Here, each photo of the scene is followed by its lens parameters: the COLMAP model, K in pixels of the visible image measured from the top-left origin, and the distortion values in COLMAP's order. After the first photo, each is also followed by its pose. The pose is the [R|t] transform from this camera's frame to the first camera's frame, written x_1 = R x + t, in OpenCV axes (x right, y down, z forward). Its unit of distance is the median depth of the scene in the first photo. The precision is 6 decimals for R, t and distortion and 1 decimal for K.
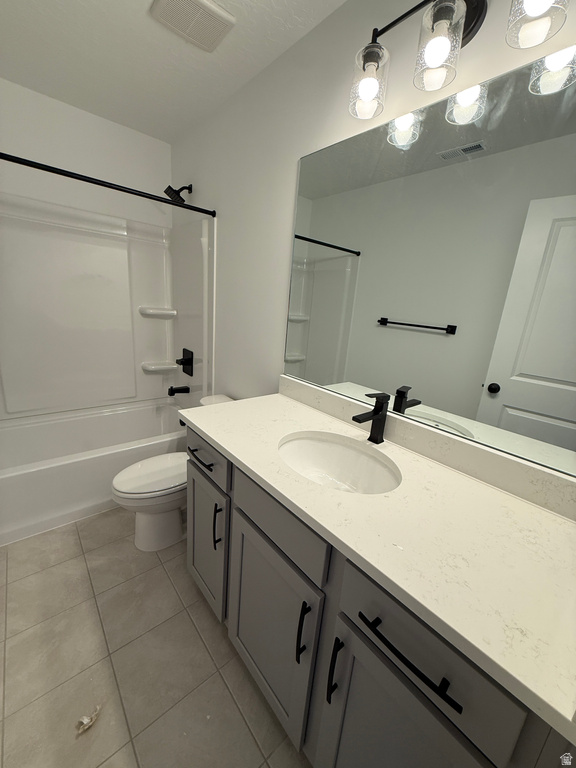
lens RADIAL K [[306.3, 0, 288.3], [0, 306.3, 379.4], [0, 0, 1]] dist [0.001262, -0.000034]
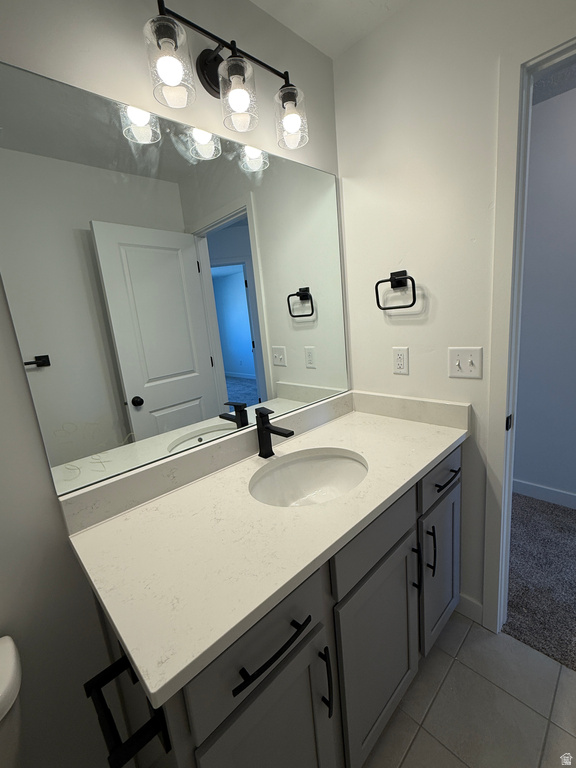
lens RADIAL K [[334.4, 0, 290.4], [0, 334.4, 381.0], [0, 0, 1]] dist [-0.003438, -0.000113]
pose [[-0.057805, -0.270398, 0.961012, -0.696488], [0.330069, 0.903310, 0.274017, -0.289885], [-0.942185, 0.333039, 0.037034, 0.794866]]
